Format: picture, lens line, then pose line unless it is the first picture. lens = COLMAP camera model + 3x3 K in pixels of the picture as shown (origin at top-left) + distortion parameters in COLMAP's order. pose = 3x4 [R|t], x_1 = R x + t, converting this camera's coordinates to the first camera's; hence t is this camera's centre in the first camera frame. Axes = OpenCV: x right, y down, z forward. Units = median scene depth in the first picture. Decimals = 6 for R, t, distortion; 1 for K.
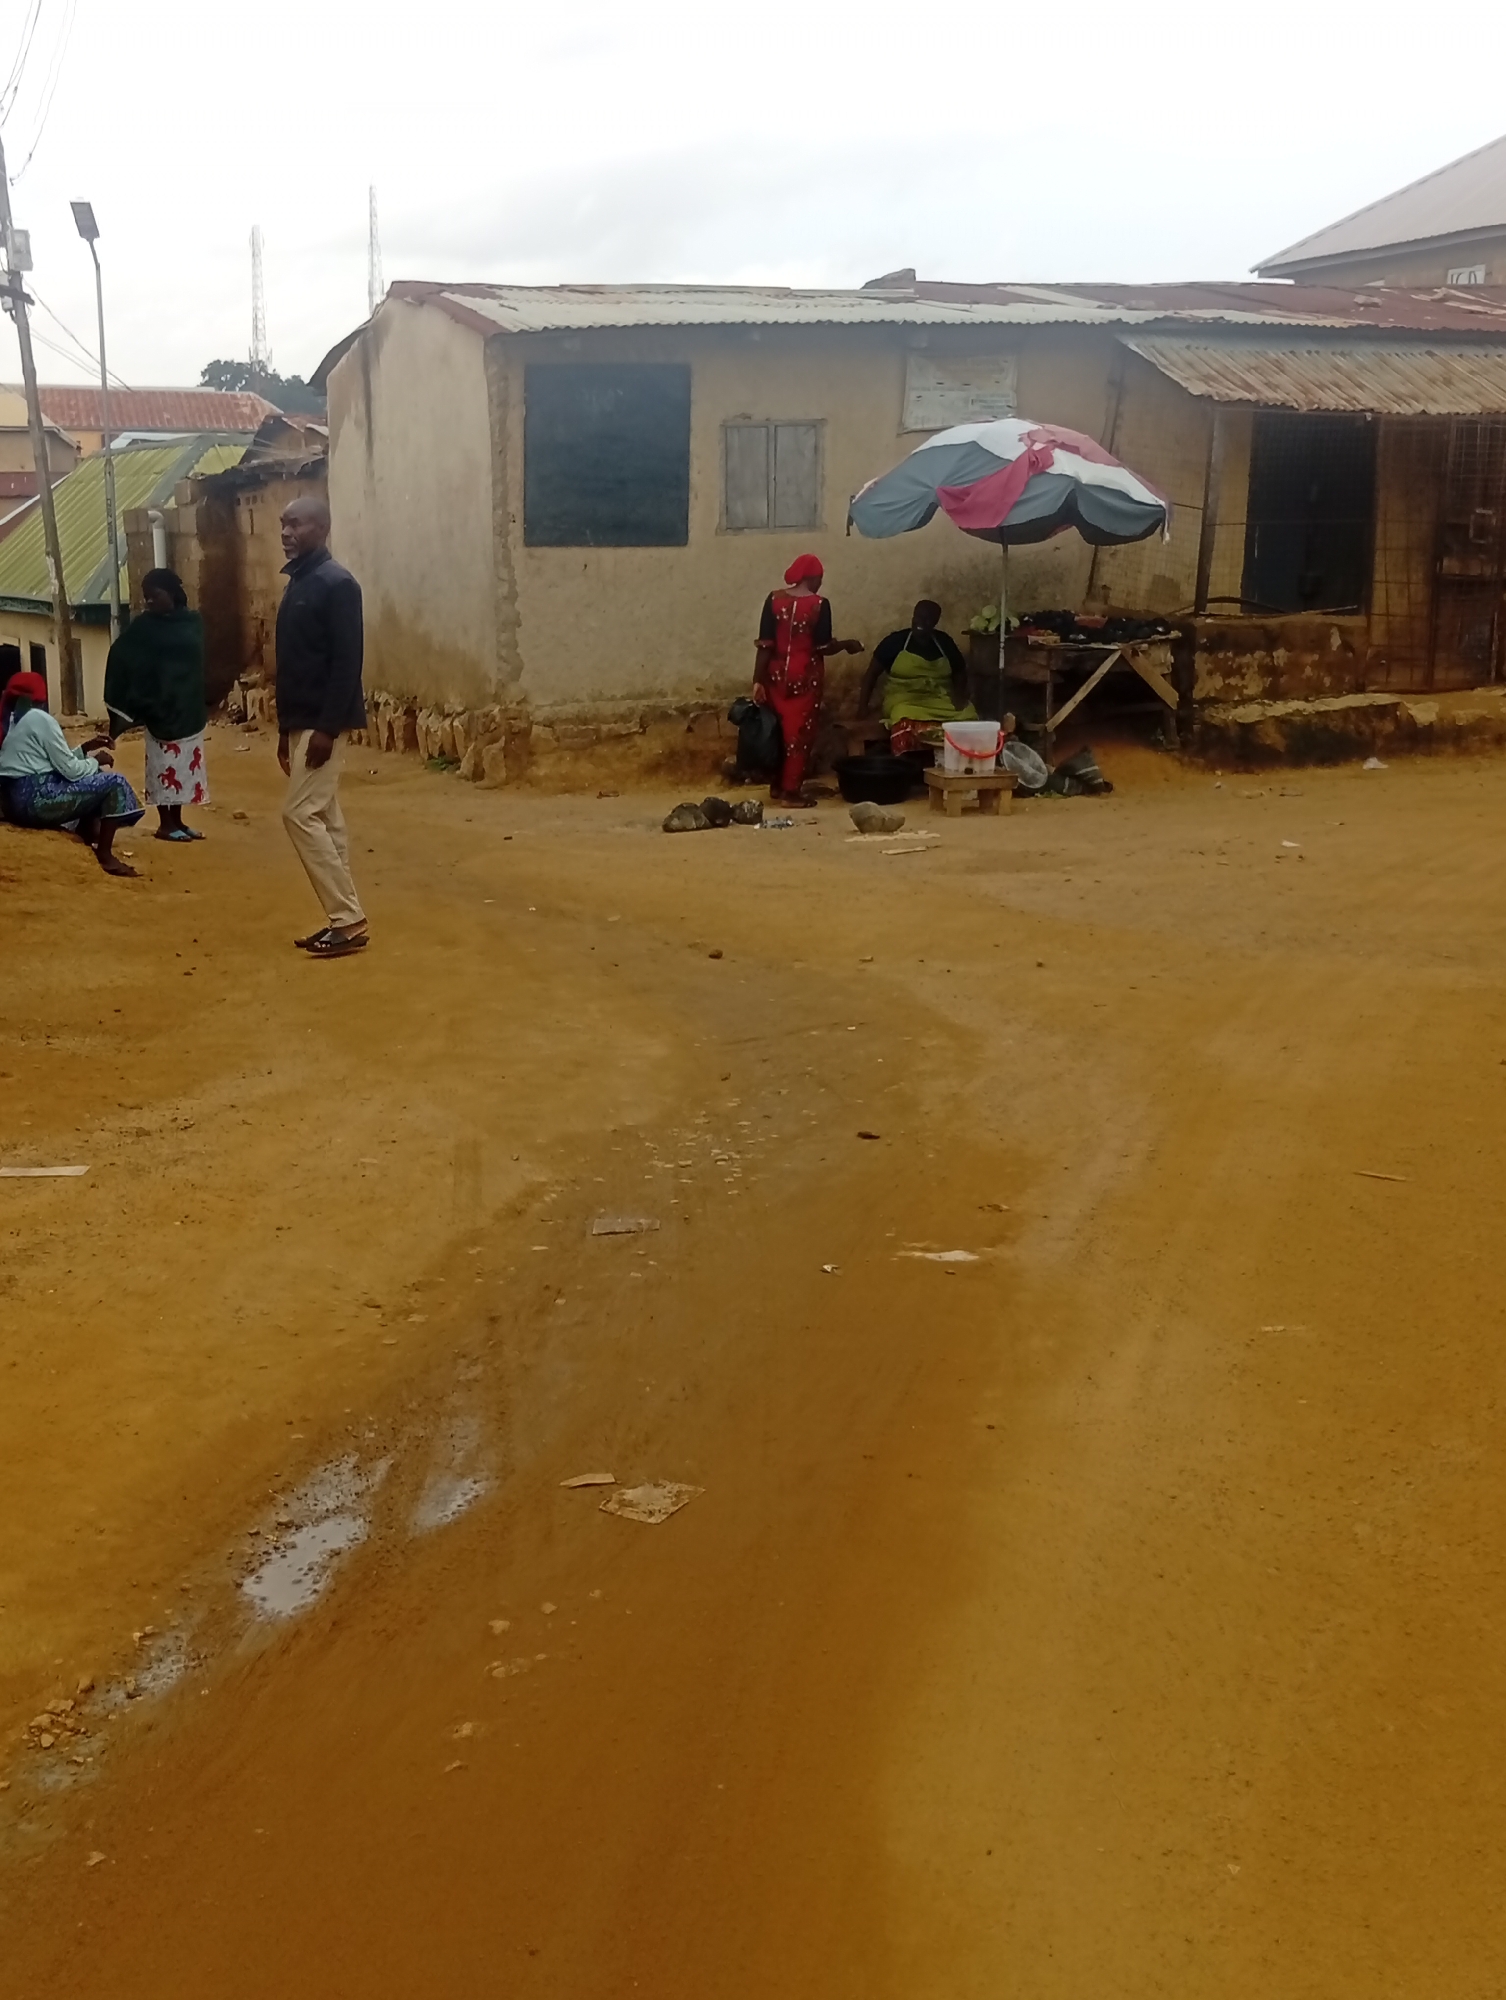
lens RADIAL K [[2300.7, 0, 520.0], [0, 2300.7, 996.8], [0, 0, 1]] dist [0.094484, -0.260637]
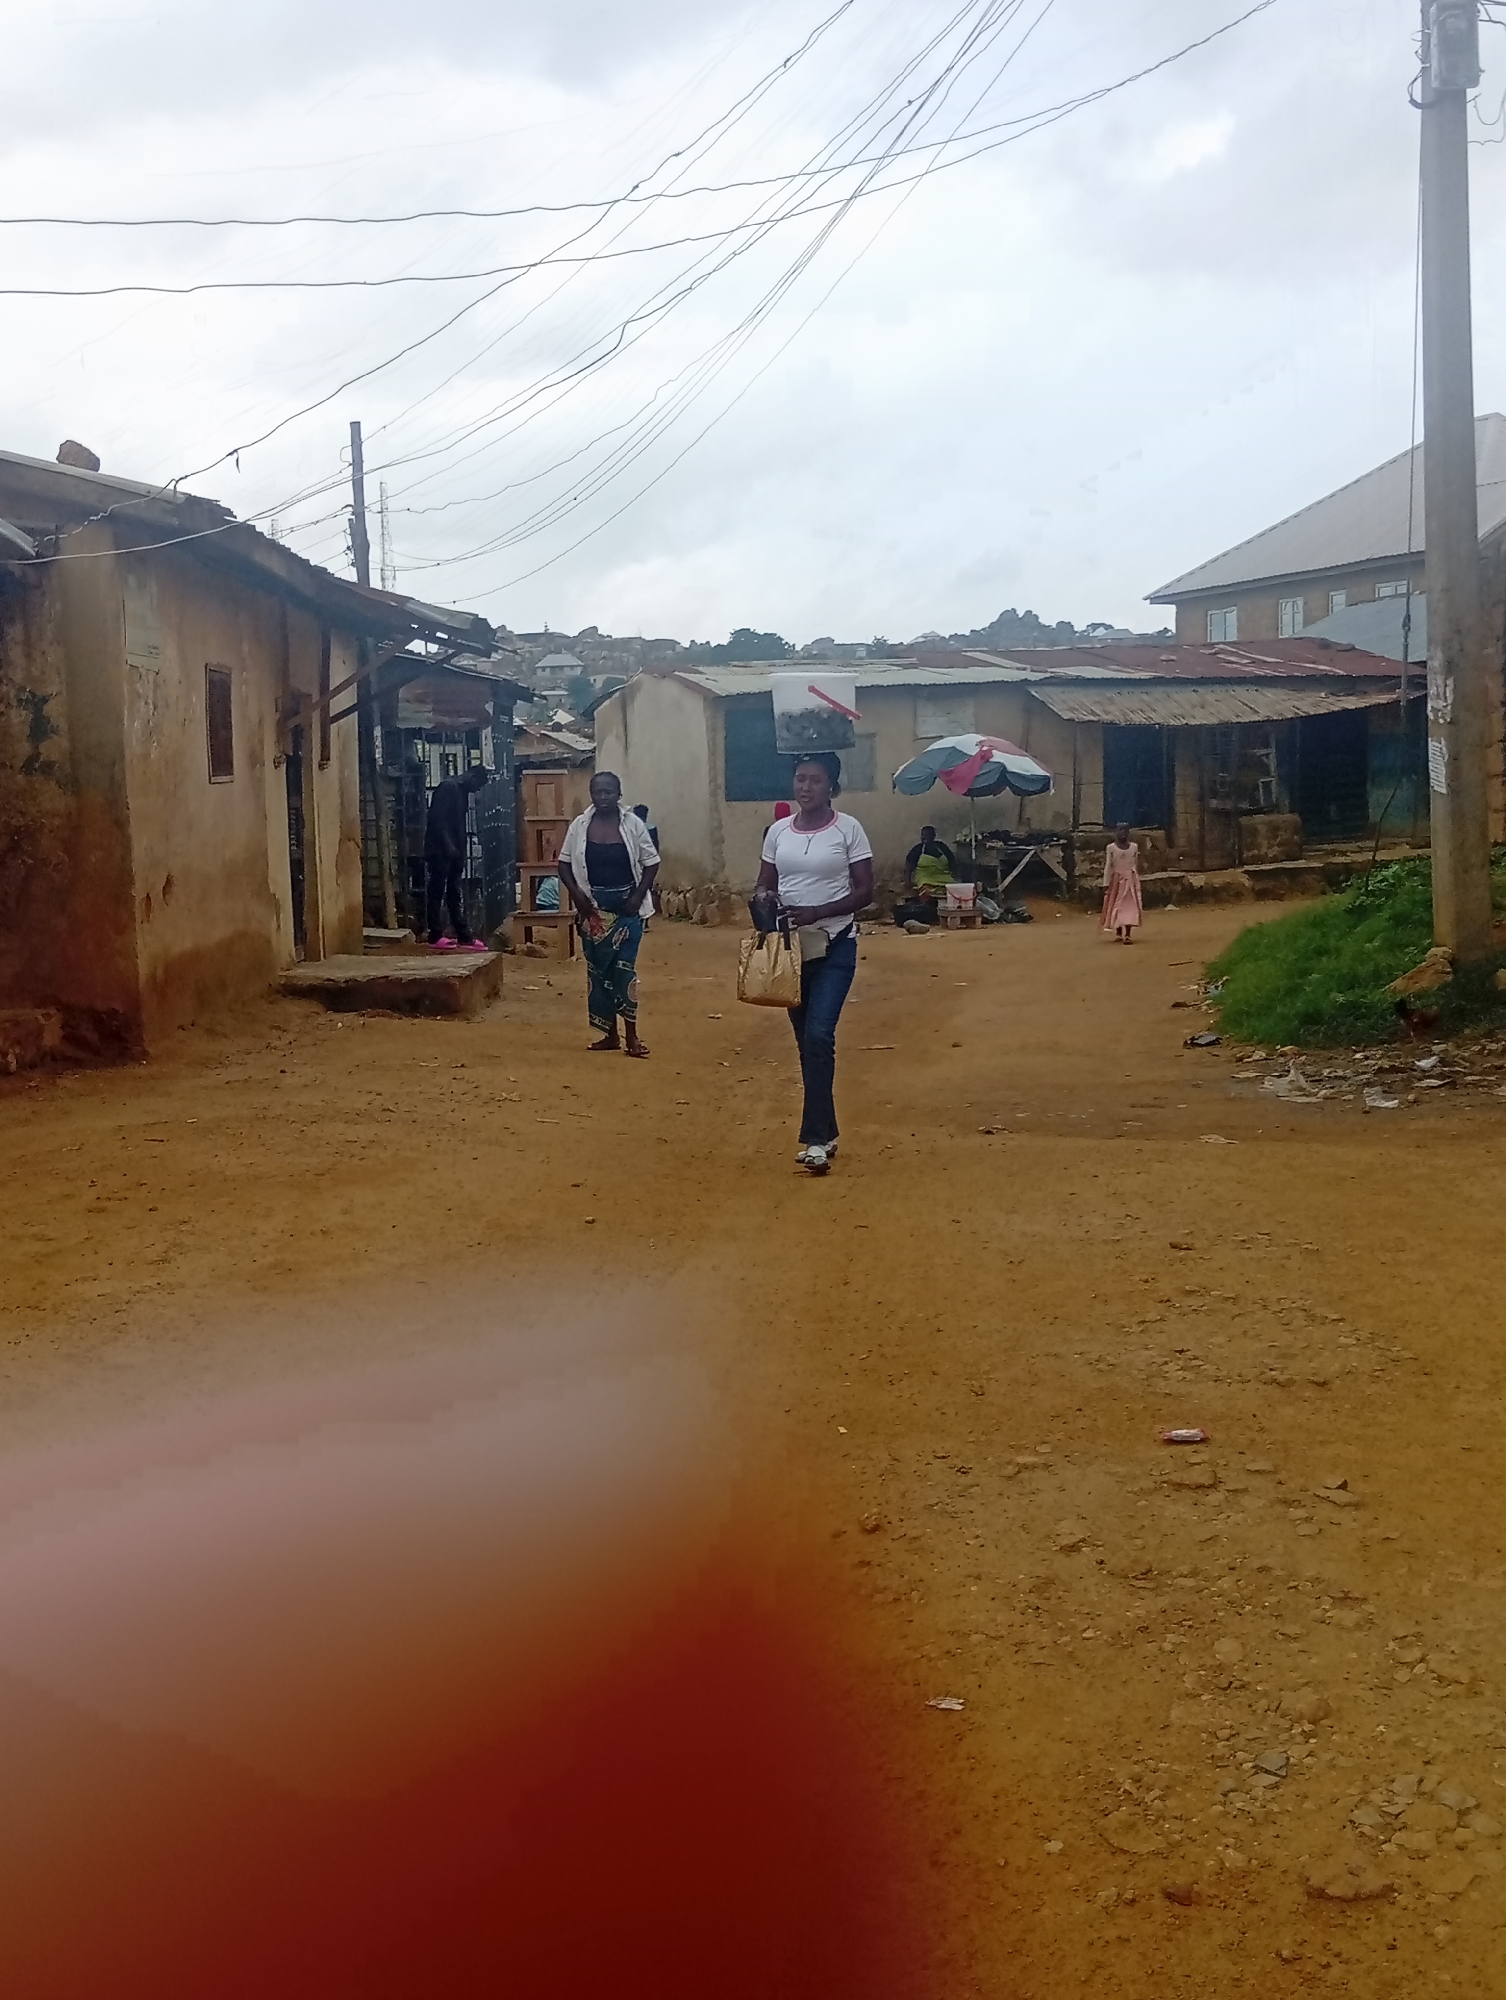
lens RADIAL K [[2374.5, 0, 724.8], [0, 2374.5, 1001.4], [0, 0, 1]] dist [0.108181, -0.363842]
pose [[0.995436, -0.026448, 0.091694, -0.176231], [0.036580, 0.993186, -0.110647, 0.180103], [-0.088143, 0.113496, 0.989621, -0.894707]]
